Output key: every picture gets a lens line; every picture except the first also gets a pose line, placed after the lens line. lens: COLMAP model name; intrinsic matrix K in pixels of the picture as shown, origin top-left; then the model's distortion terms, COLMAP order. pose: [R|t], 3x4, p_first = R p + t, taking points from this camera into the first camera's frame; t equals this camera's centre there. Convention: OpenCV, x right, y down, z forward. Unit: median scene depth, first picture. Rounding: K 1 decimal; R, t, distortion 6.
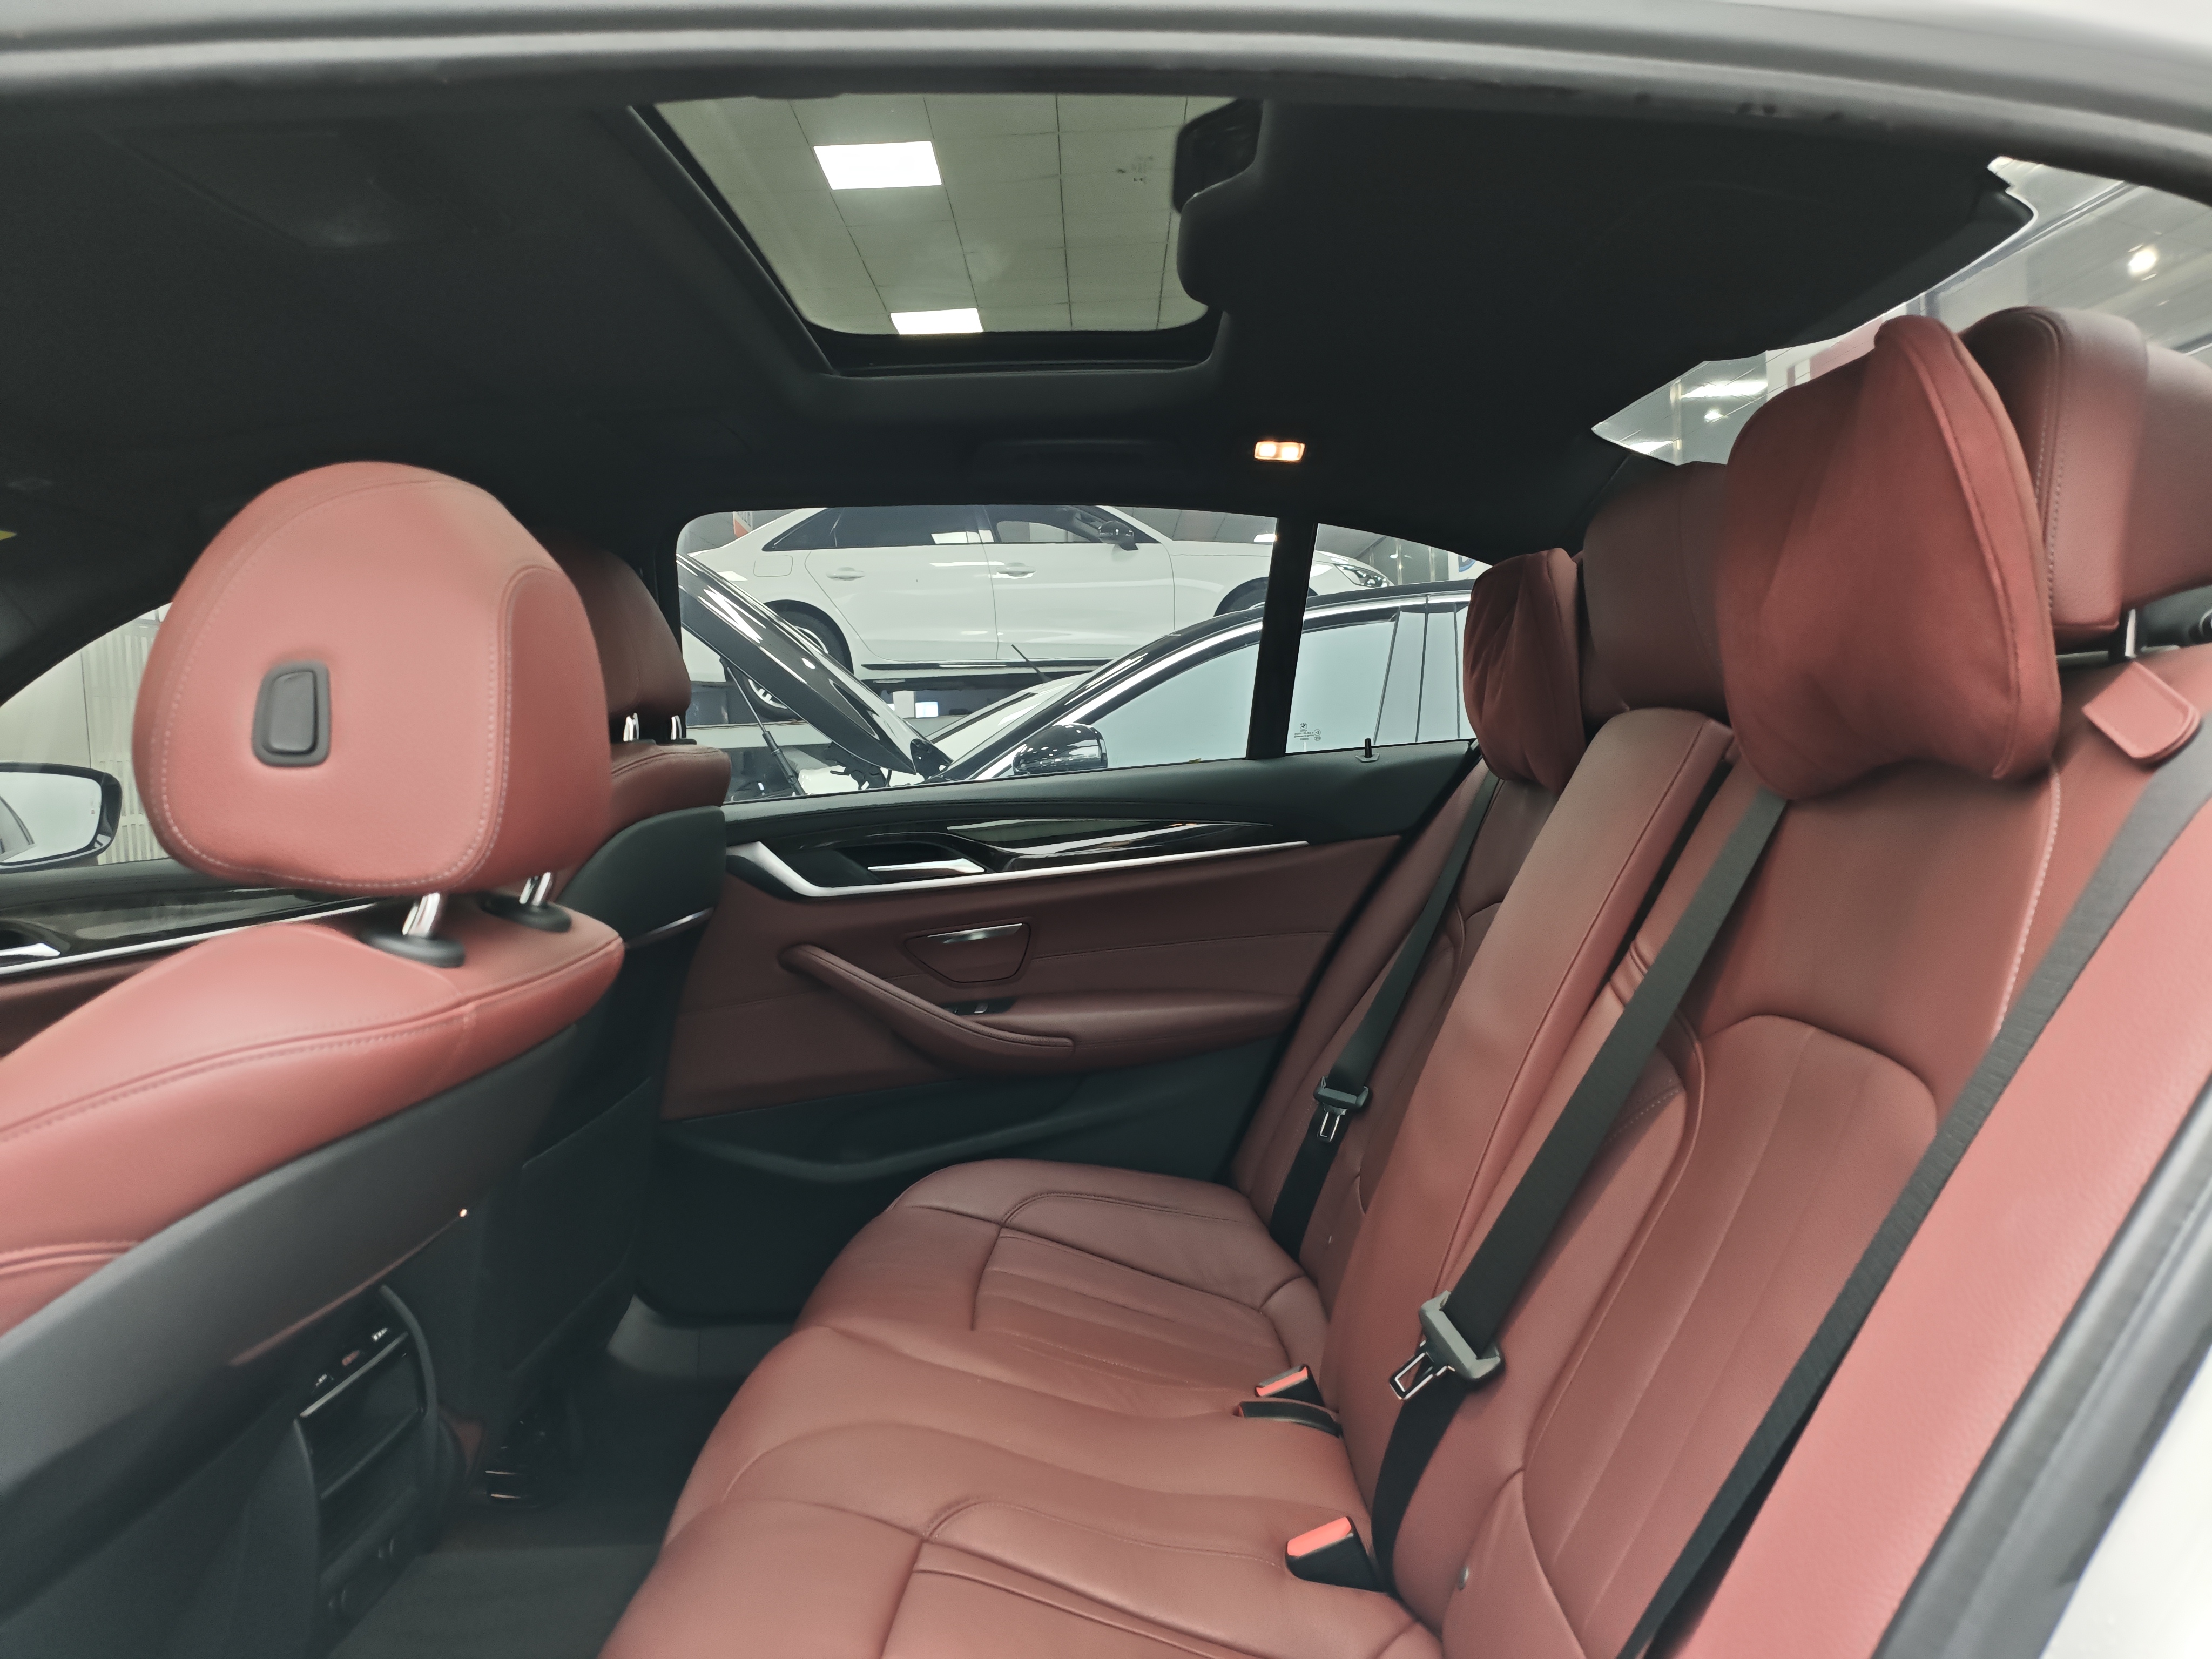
lens RADIAL K [[1703.3, 0, 1110.7], [0, 1703.3, 834.2], [0, 0, 1]] dist [0.042422, -0.068545]
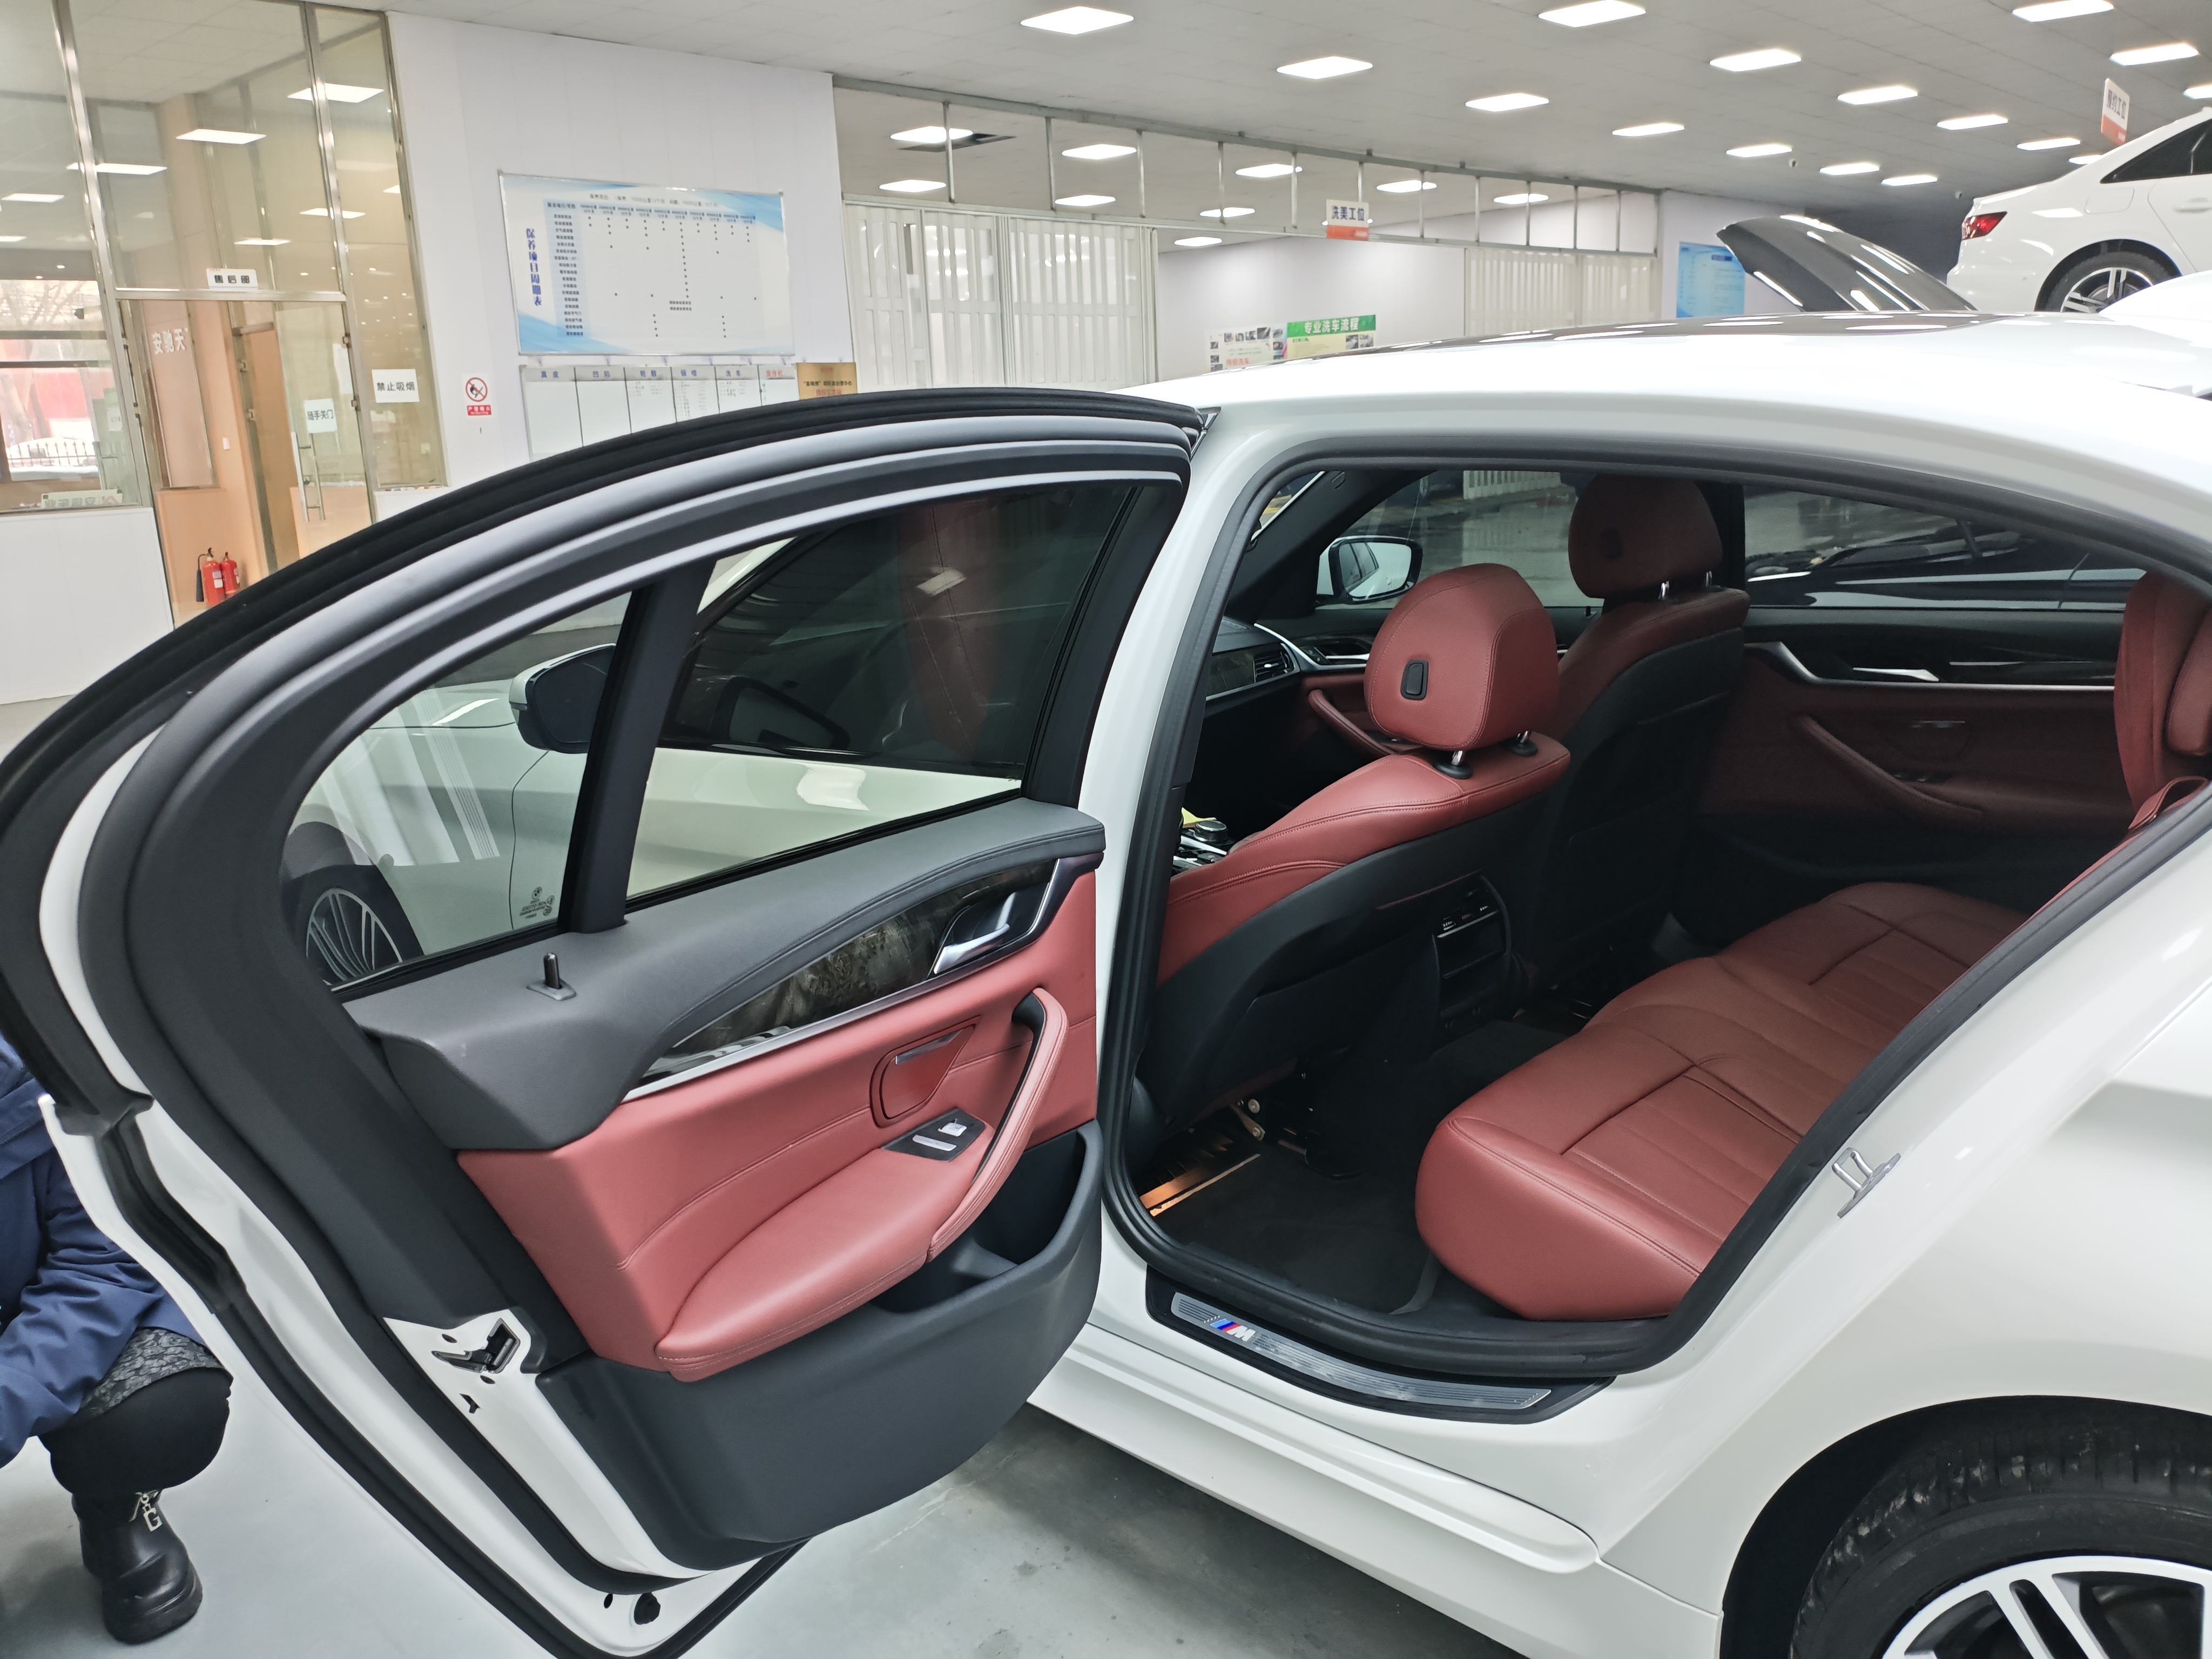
lens RADIAL K [[1703.3, 0, 1086.3], [0, 1703.3, 837.4], [0, 0, 1]] dist [0.042422, -0.068545]
pose [[0.729983, 0.184167, -0.658185, 0.536246], [-0.023372, 0.969174, 0.245265, -0.268548], [0.683065, -0.163656, 0.711785, -0.727727]]
